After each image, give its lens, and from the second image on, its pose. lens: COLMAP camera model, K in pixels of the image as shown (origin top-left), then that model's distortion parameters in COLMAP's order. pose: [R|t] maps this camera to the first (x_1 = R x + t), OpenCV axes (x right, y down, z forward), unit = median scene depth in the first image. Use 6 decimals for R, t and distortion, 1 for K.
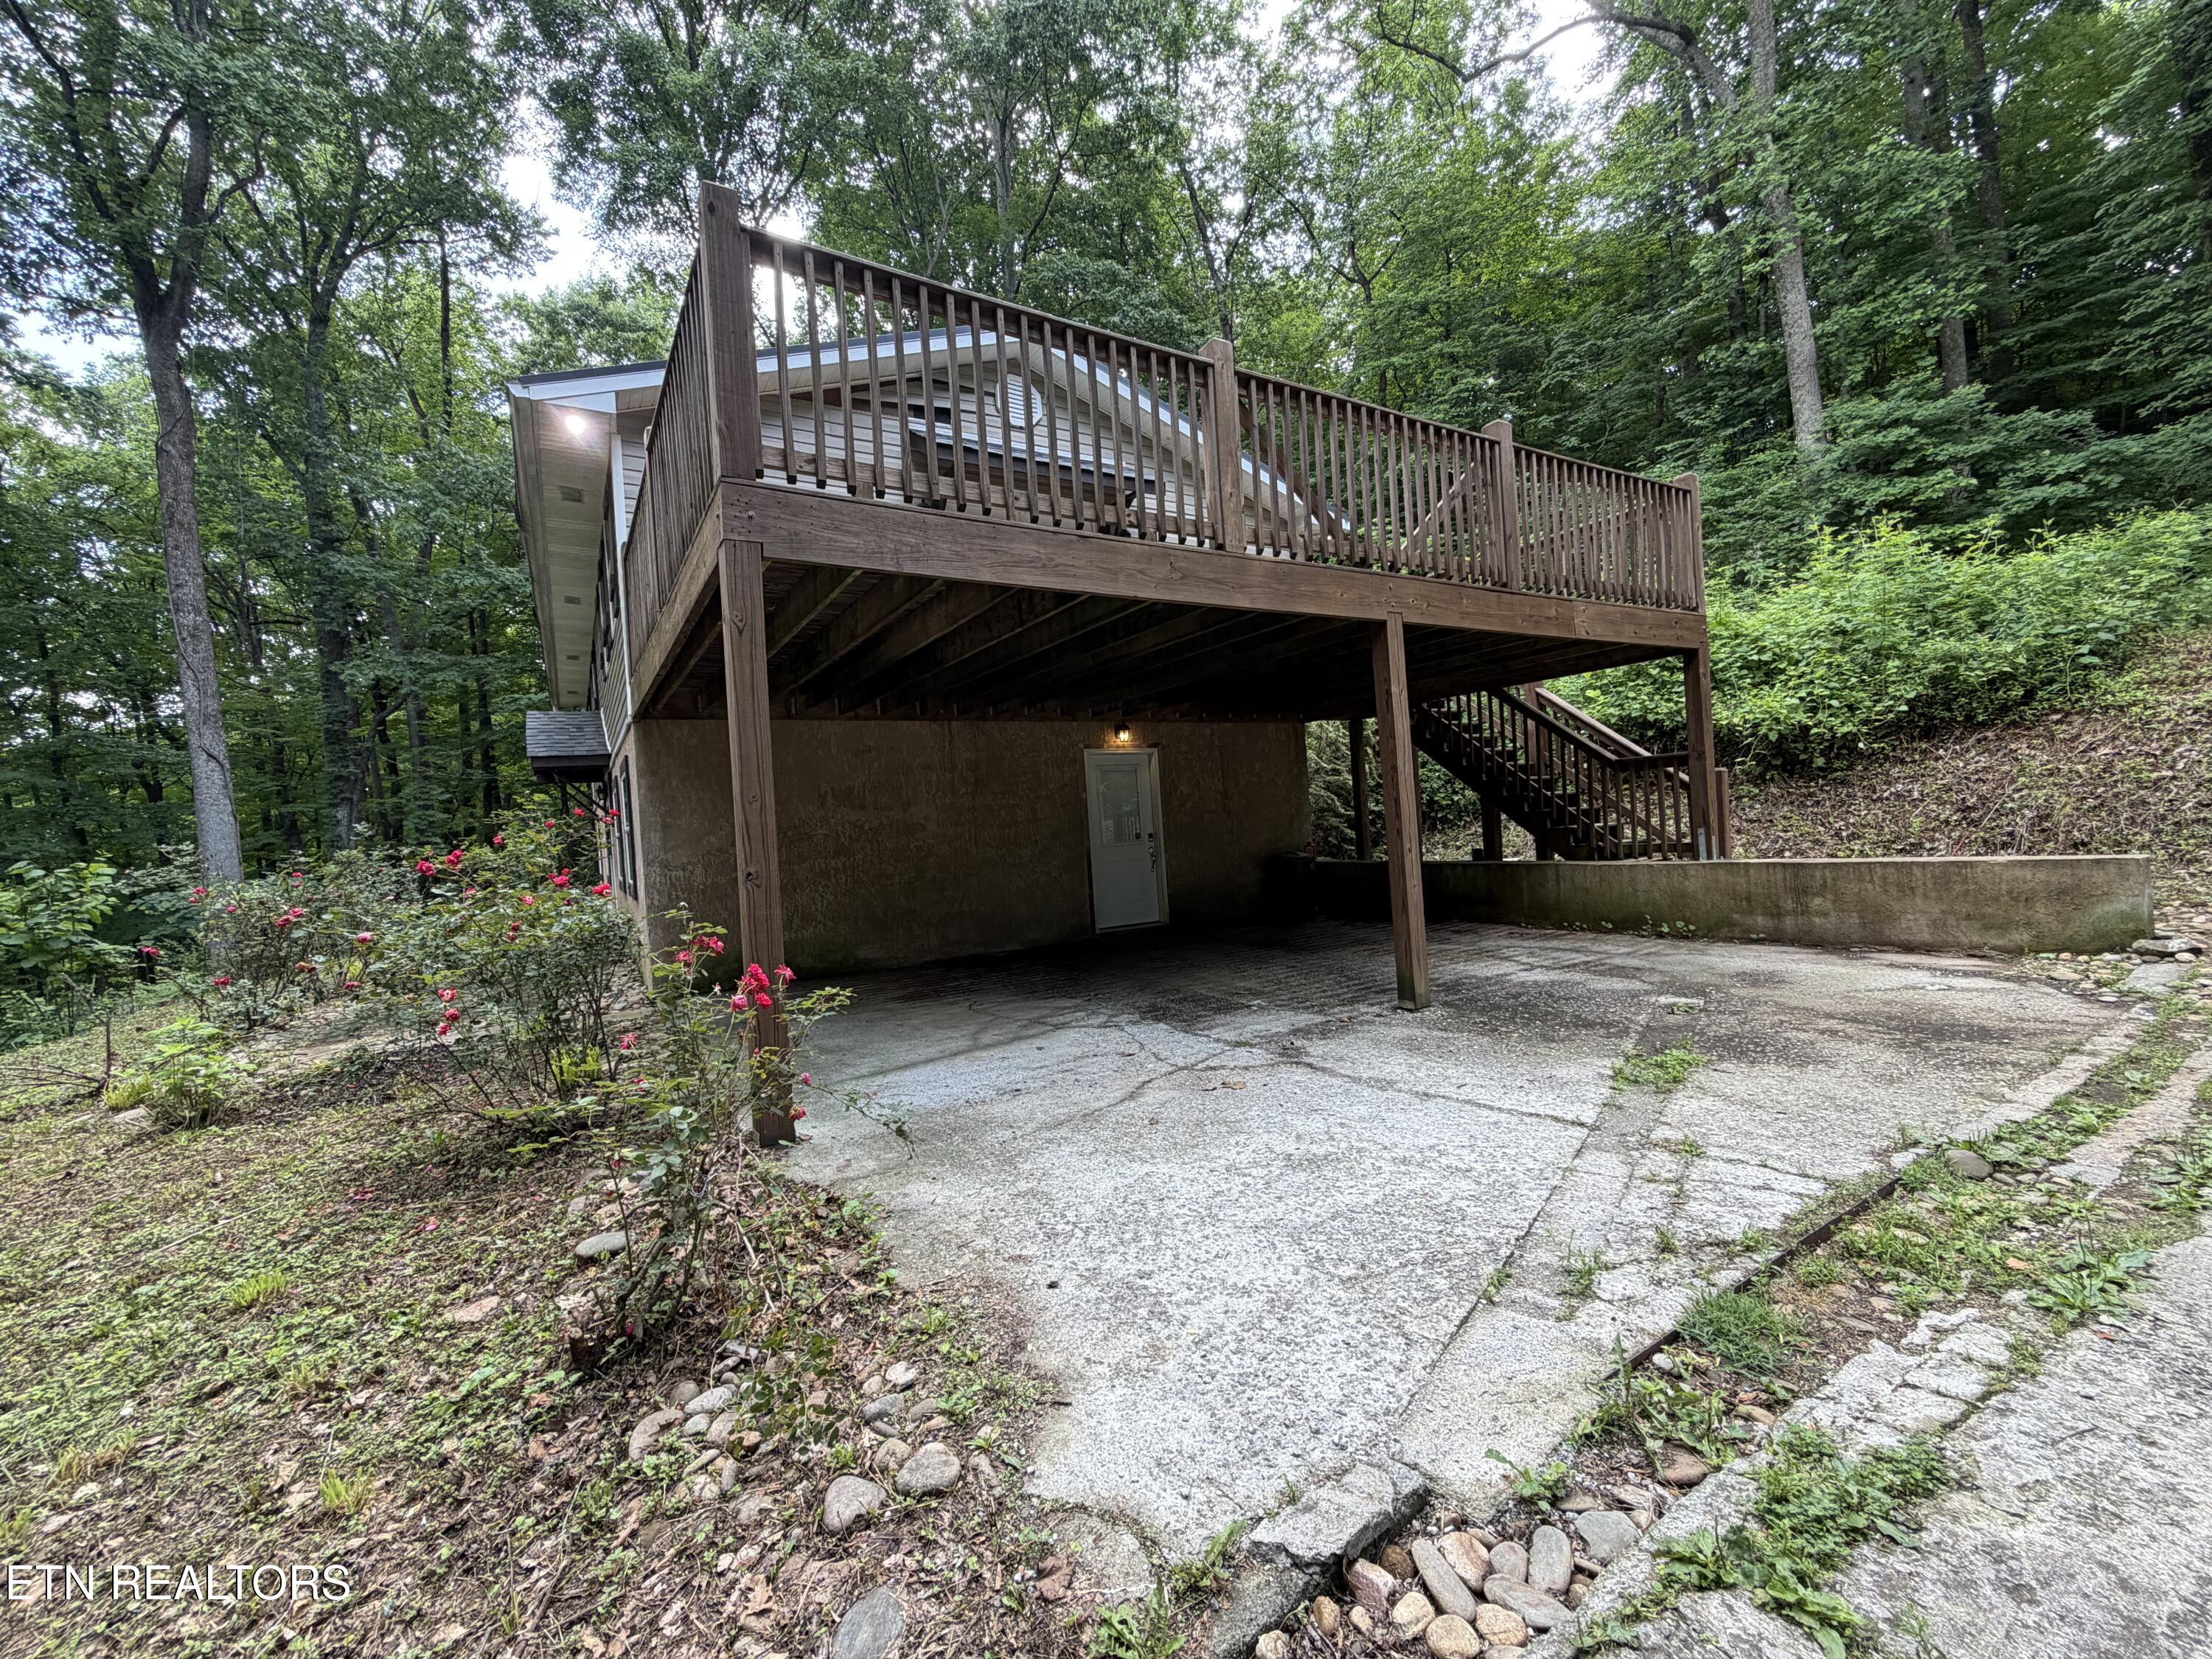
lens RADIAL K [[878.5, 0, 1100.1], [0, 878.5, 827.3], [0, 0, 1]] dist [-0.000306, -0.000031]
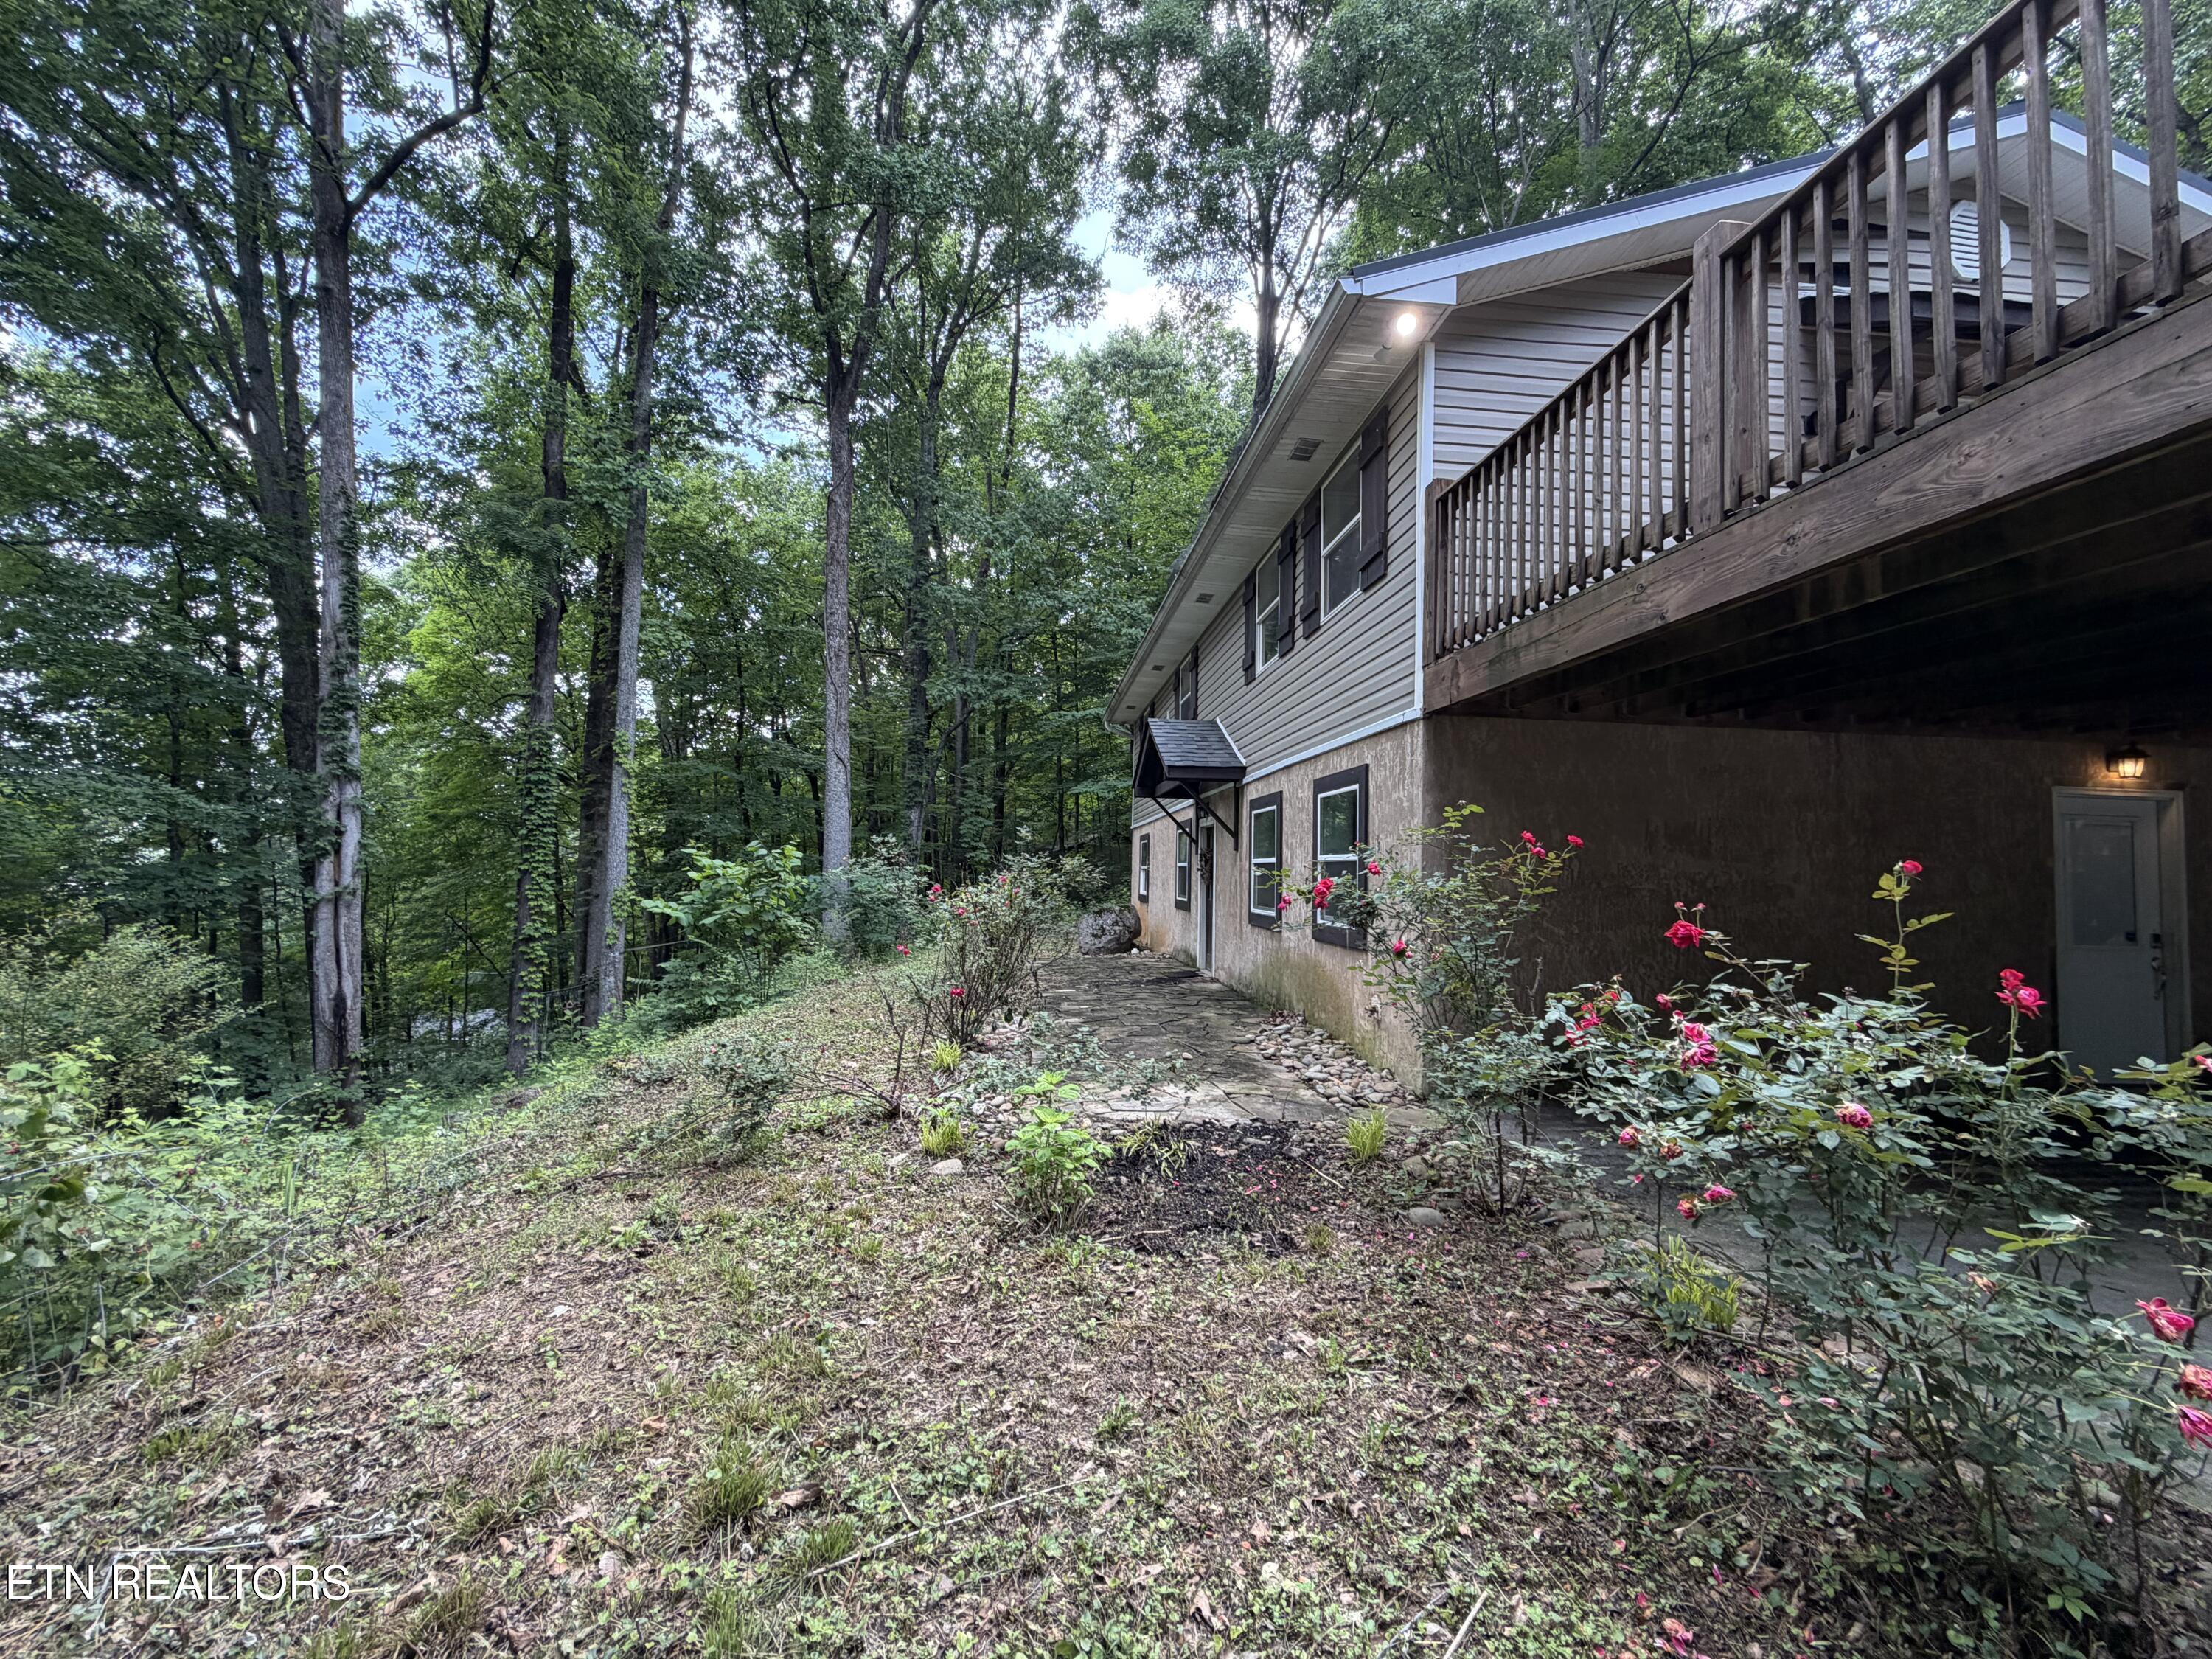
lens RADIAL K [[878.5, 0, 1100.1], [0, 878.5, 827.3], [0, 0, 1]] dist [-0.000306, -0.000031]
pose [[0.902104, 0.067552, -0.426199, -0.167308], [-0.083337, 0.996350, -0.018472, 0.002571], [0.423395, 0.052182, 0.904441, 0.082756]]
